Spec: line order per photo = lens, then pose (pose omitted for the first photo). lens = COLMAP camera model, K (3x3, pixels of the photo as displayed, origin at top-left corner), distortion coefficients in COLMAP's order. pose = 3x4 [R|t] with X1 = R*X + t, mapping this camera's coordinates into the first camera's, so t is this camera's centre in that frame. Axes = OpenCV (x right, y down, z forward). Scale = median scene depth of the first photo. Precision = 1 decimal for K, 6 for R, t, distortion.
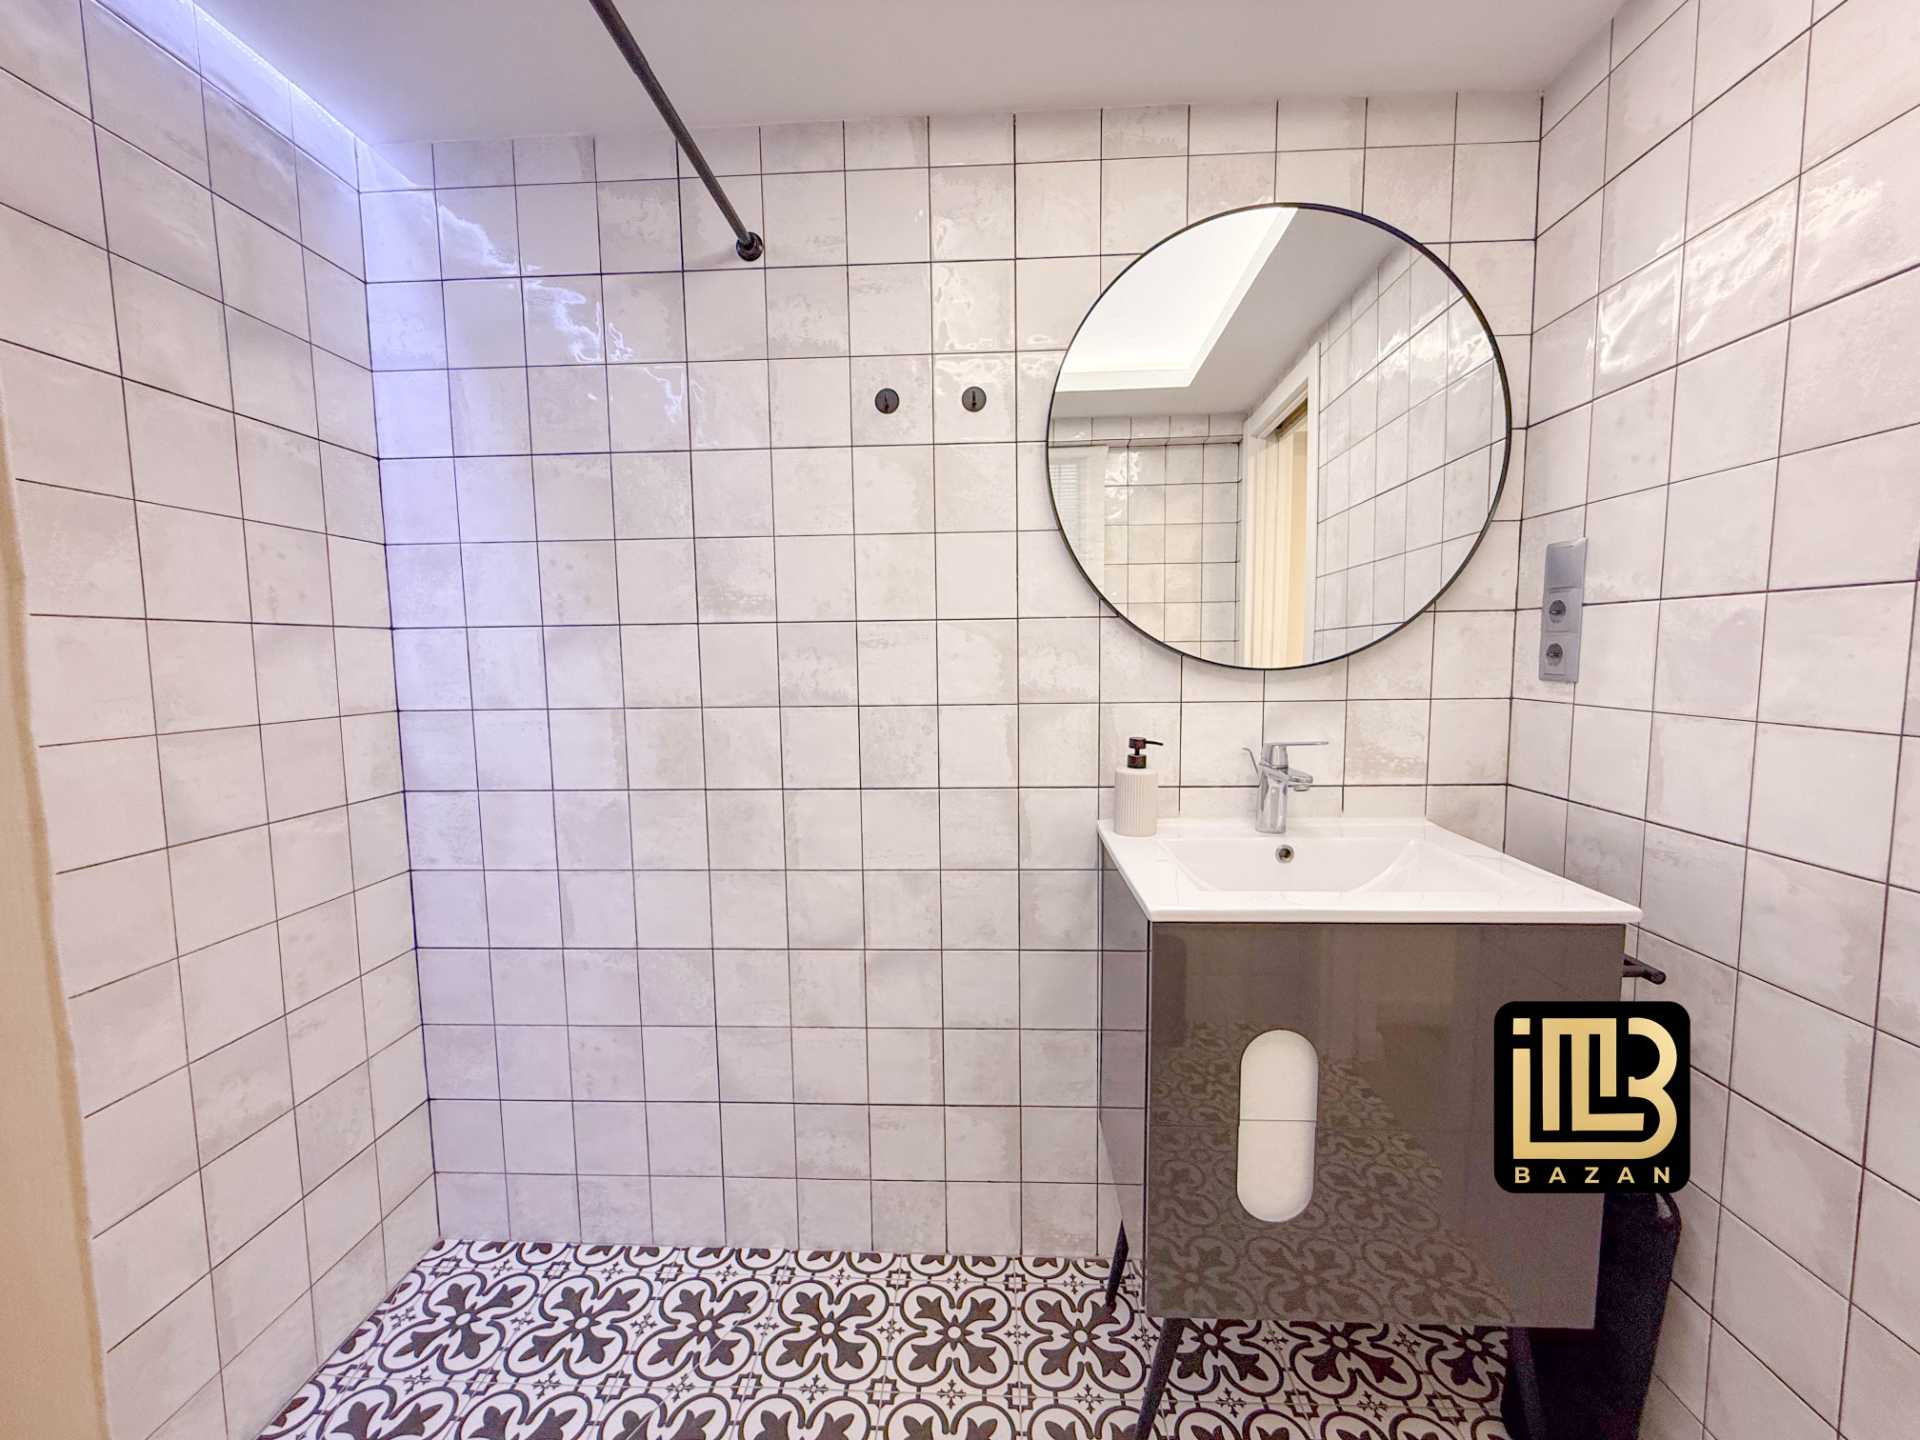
lens RADIAL K [[766.1, 0, 962.3], [0, 766.1, 724.5], [0, 0, 1]] dist [-0.000122, 0.000057]
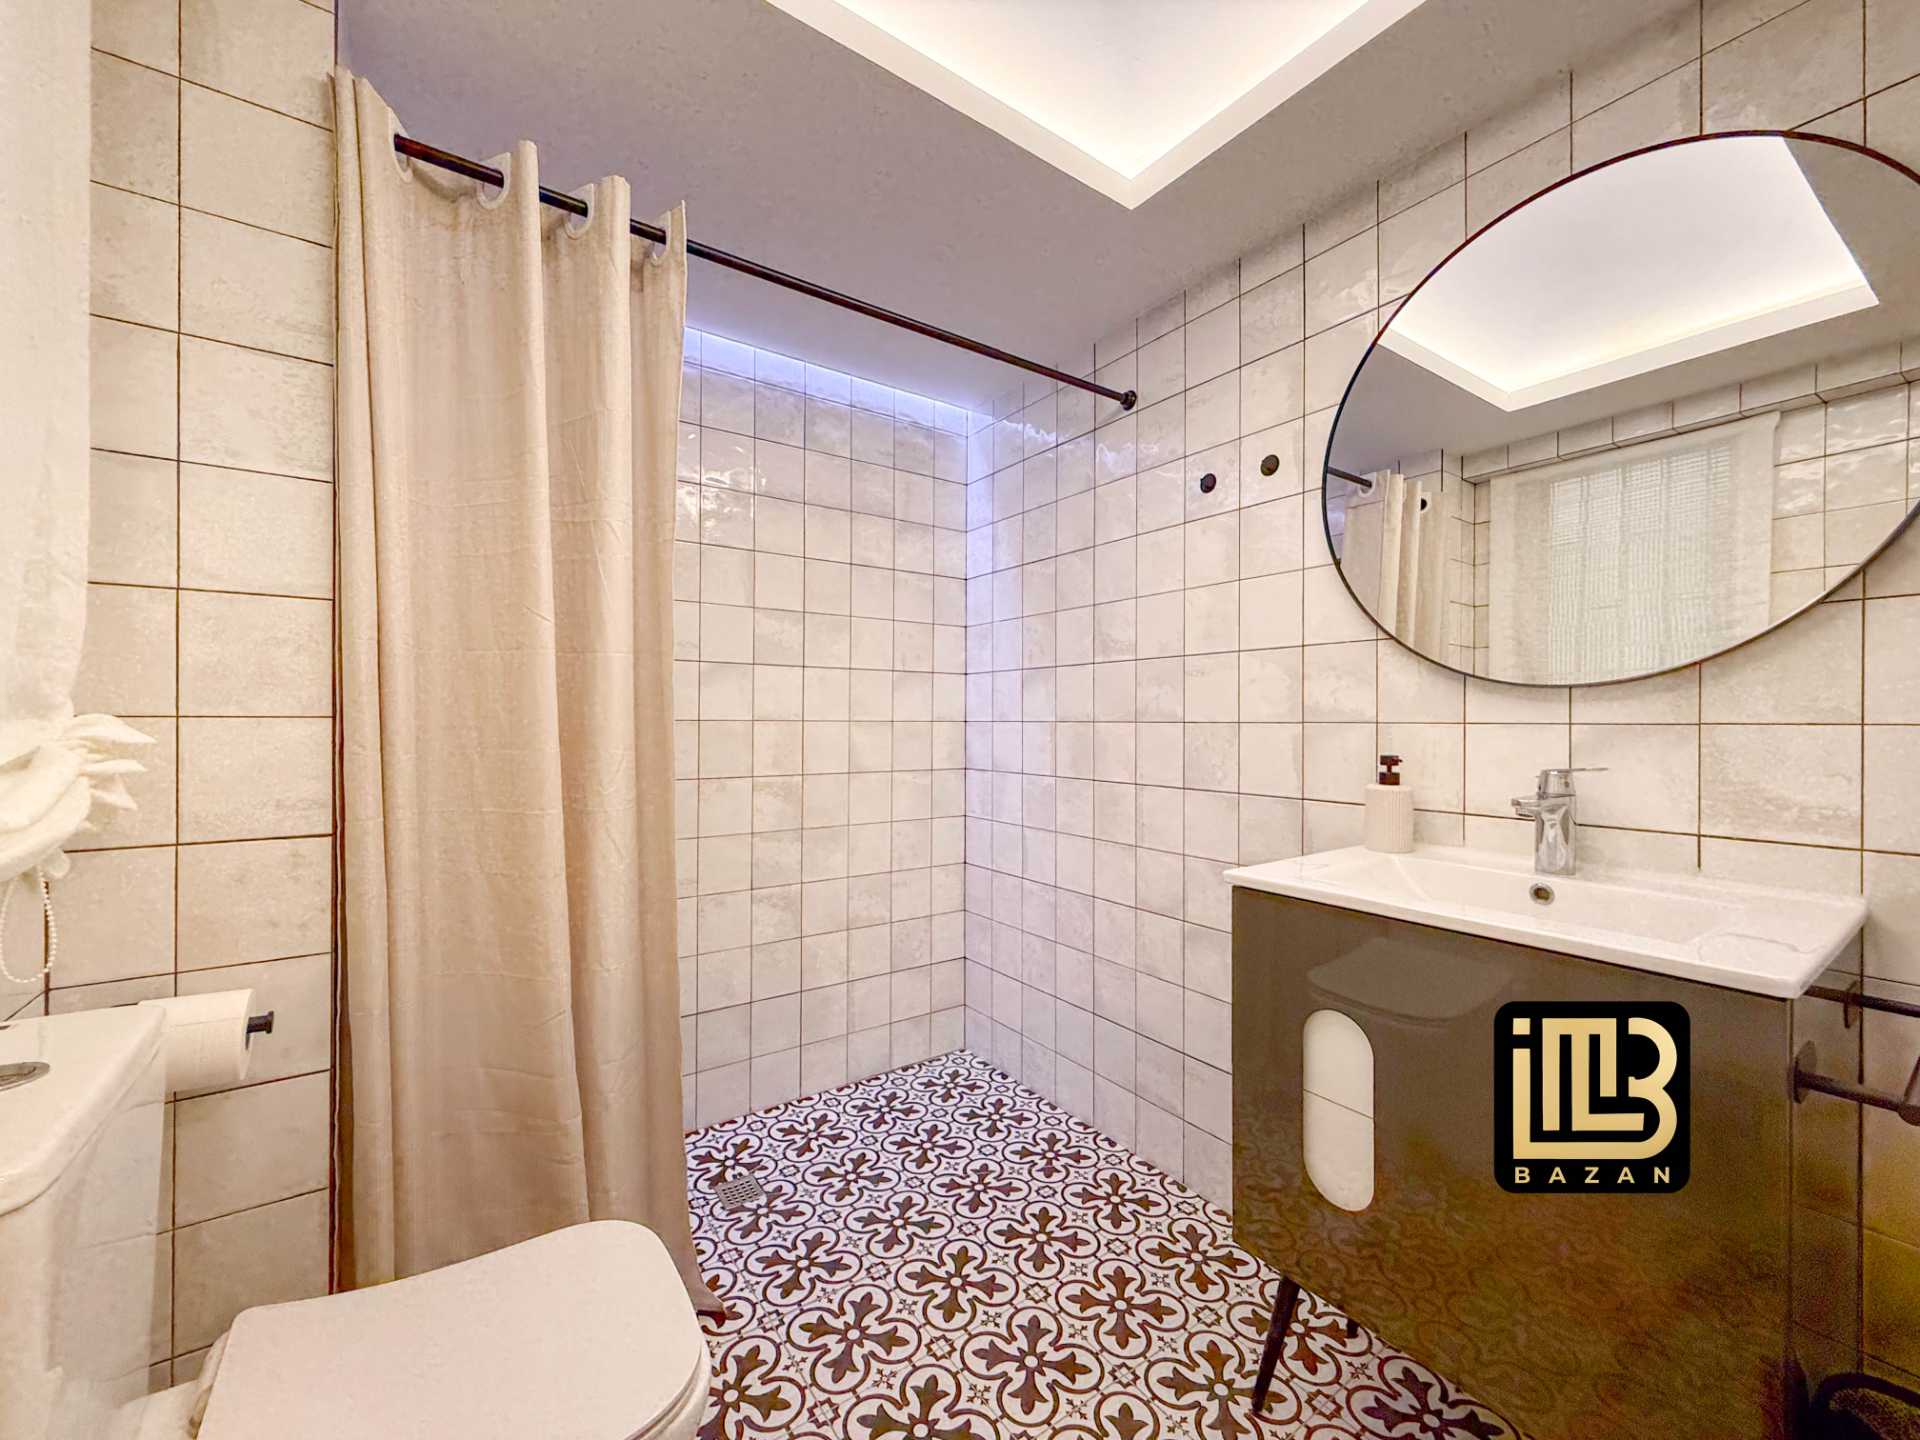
lens RADIAL K [[766.1, 0, 959.9], [0, 766.1, 724.6], [0, 0, 1]] dist [-0.000122, 0.000057]
pose [[0.609228, 0.019109, -0.792765, 0.659312], [-0.083986, 0.995642, -0.040543, 0.063421], [0.788535, 0.091281, 0.608178, -0.065071]]
